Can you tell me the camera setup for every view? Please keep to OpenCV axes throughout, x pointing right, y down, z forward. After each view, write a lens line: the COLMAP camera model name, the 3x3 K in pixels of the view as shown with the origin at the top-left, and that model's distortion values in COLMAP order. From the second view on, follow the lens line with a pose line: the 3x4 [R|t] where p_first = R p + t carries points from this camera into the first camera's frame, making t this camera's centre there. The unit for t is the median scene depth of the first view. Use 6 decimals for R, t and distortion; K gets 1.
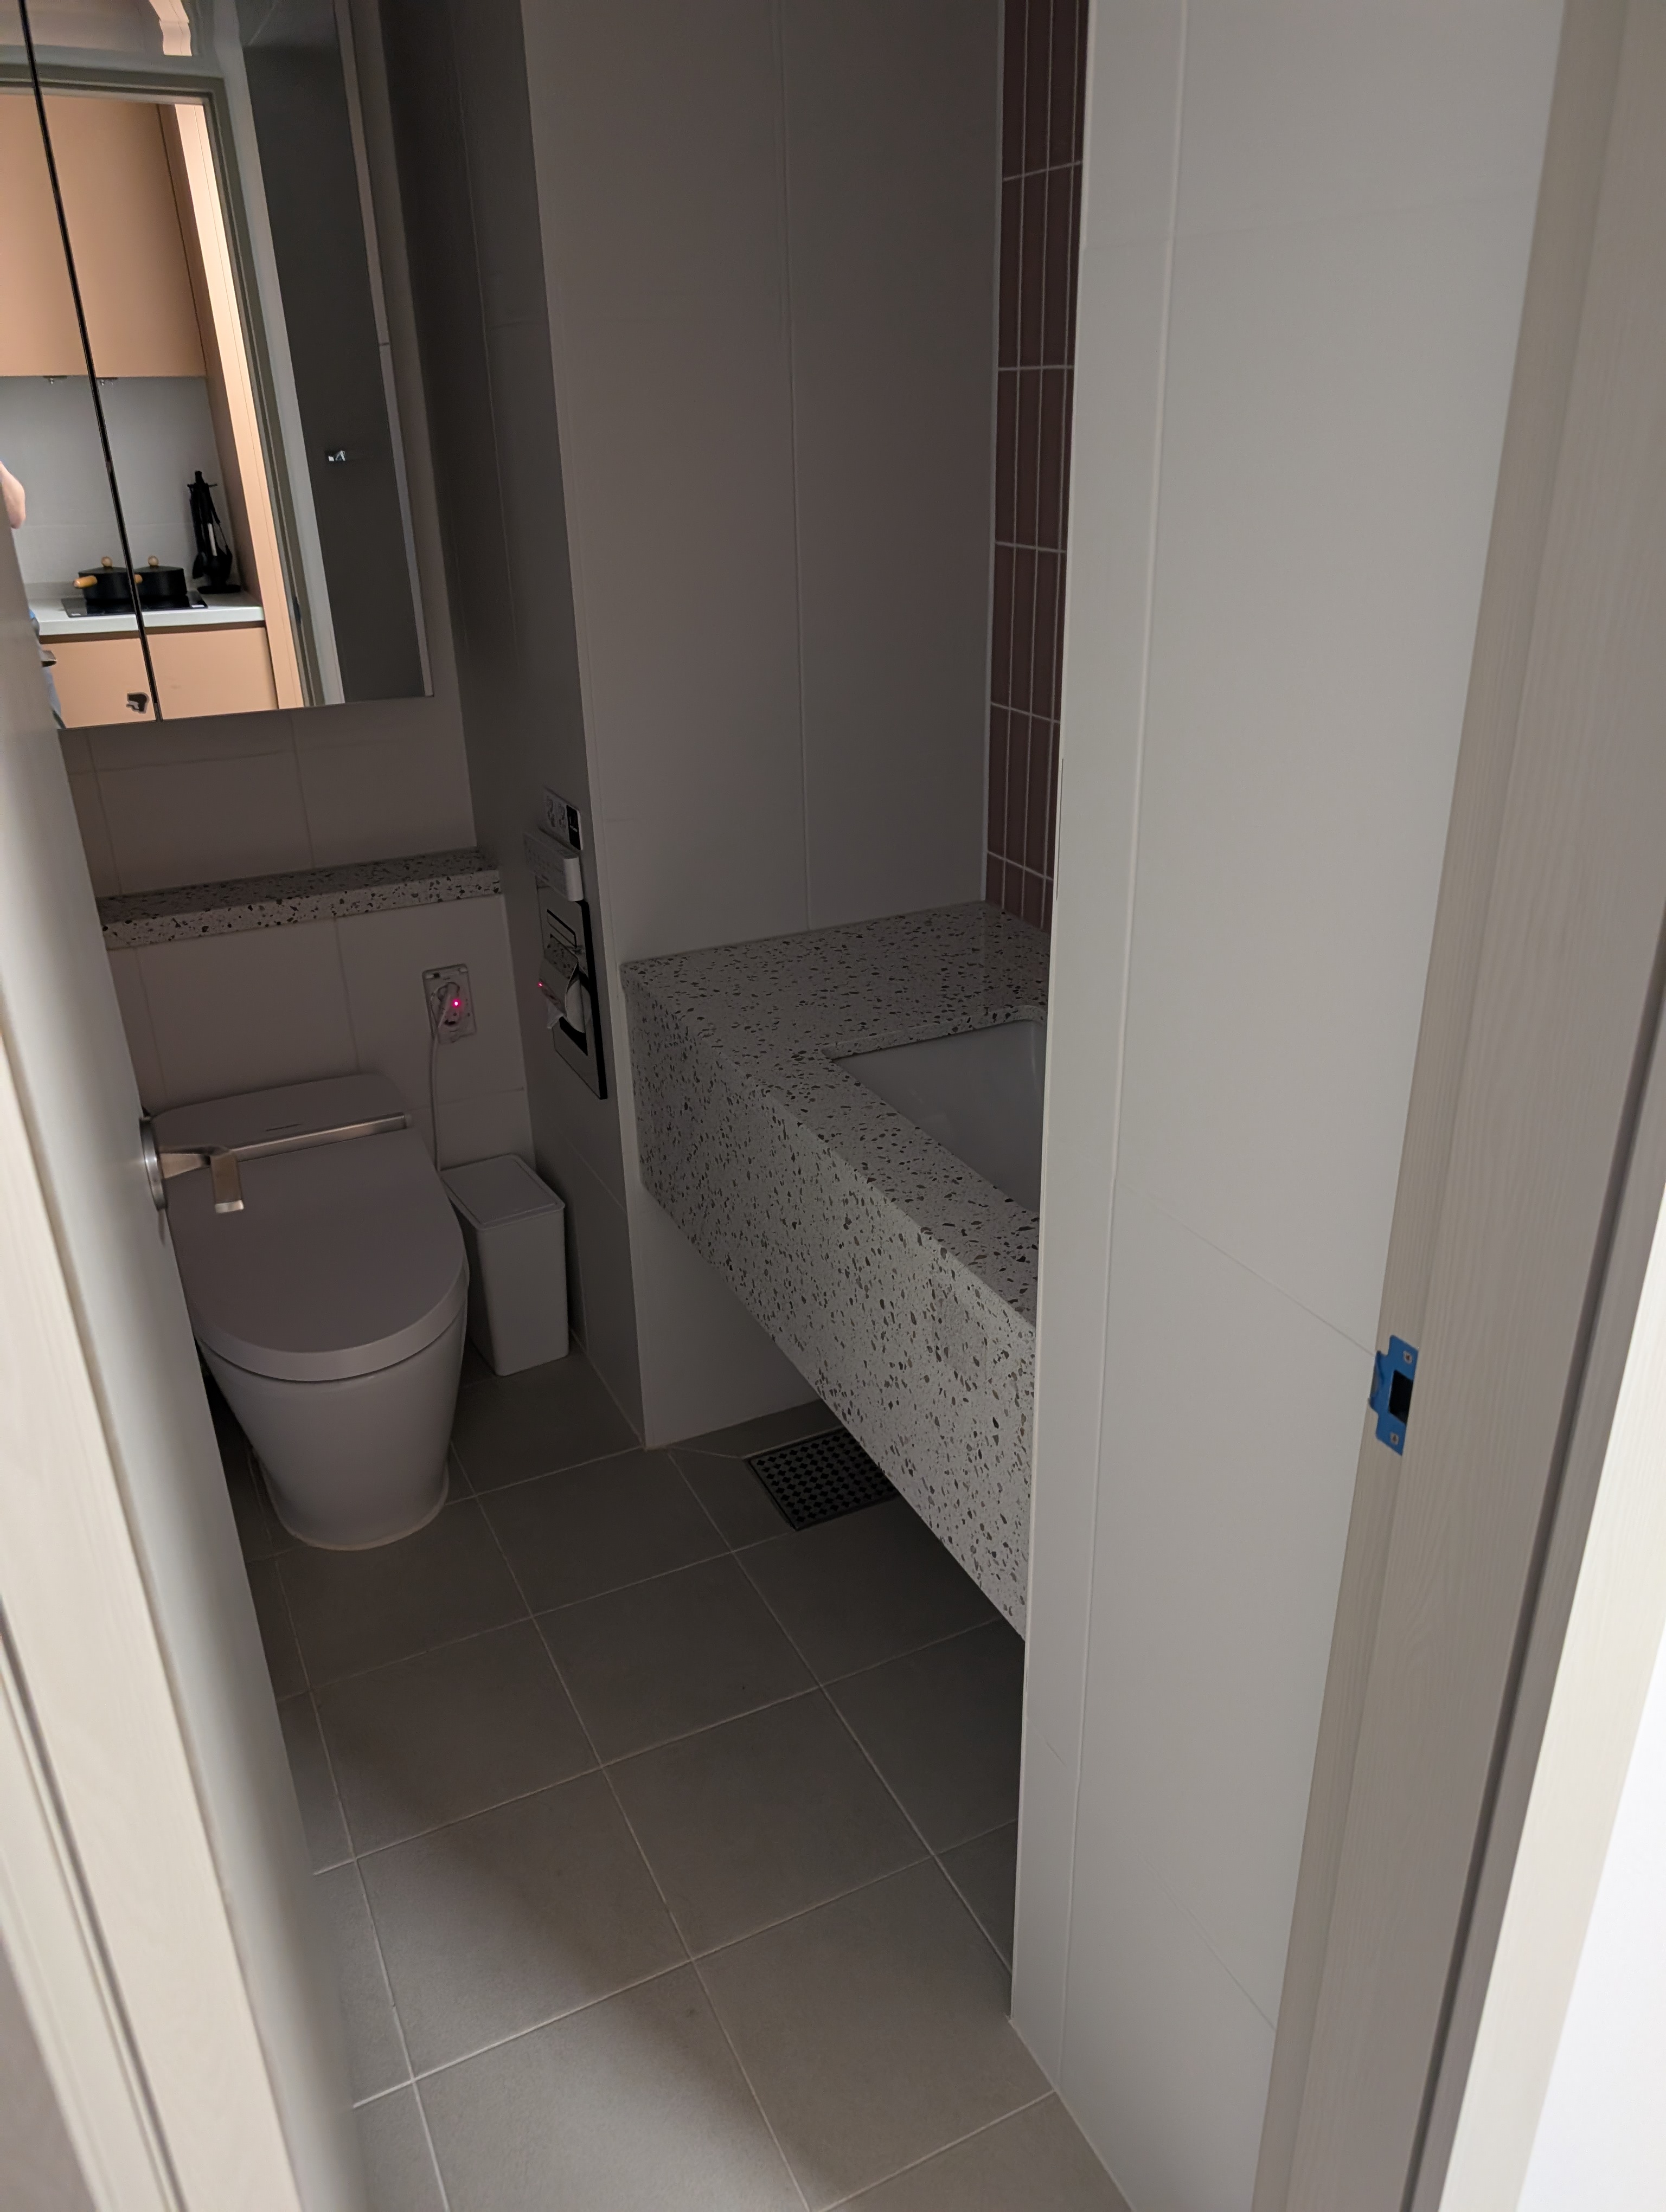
lens RADIAL K [[1577.4, 0, 833.8], [0, 1577.4, 1108.5], [0, 0, 1]] dist [-0.005874, -0.017738]
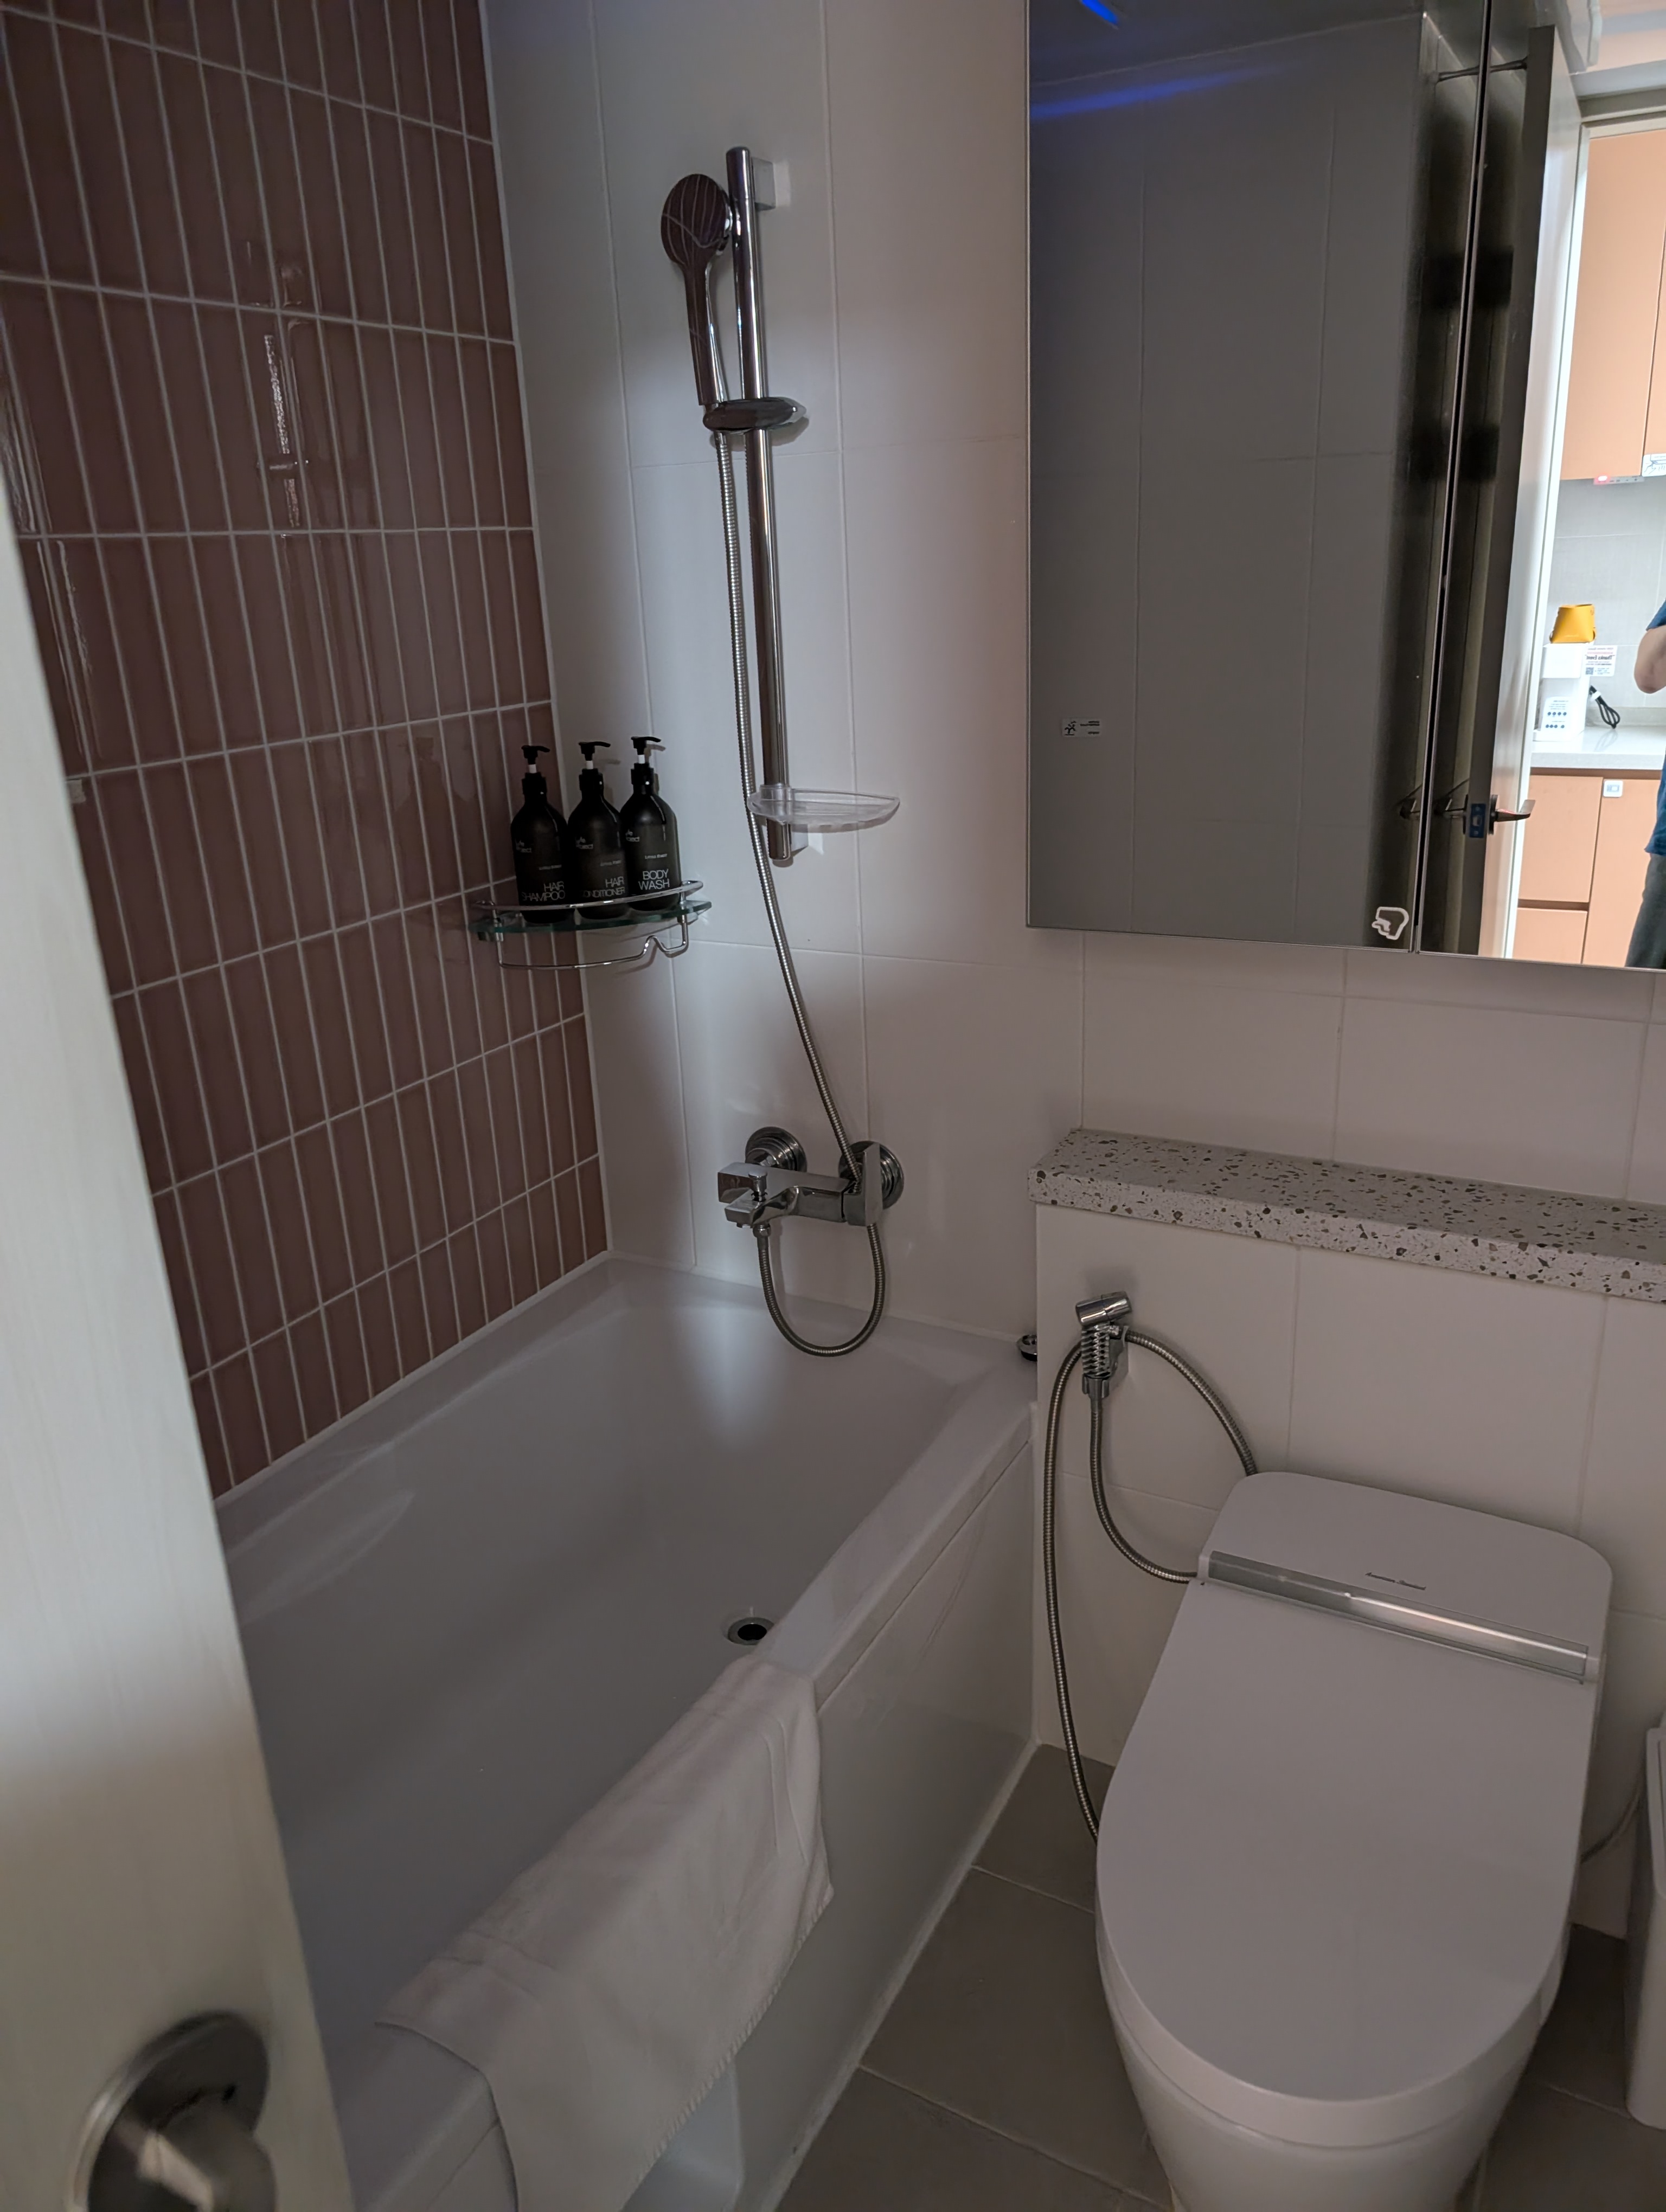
lens RADIAL K [[1577.4, 0, 830.4], [0, 1577.4, 1103.9], [0, 0, 1]] dist [-0.005874, -0.017738]
pose [[0.557236, 0.260860, -0.788315, -0.019837], [-0.305891, 0.947094, 0.097177, -0.162092], [0.771958, 0.186988, 0.607549, 0.384094]]
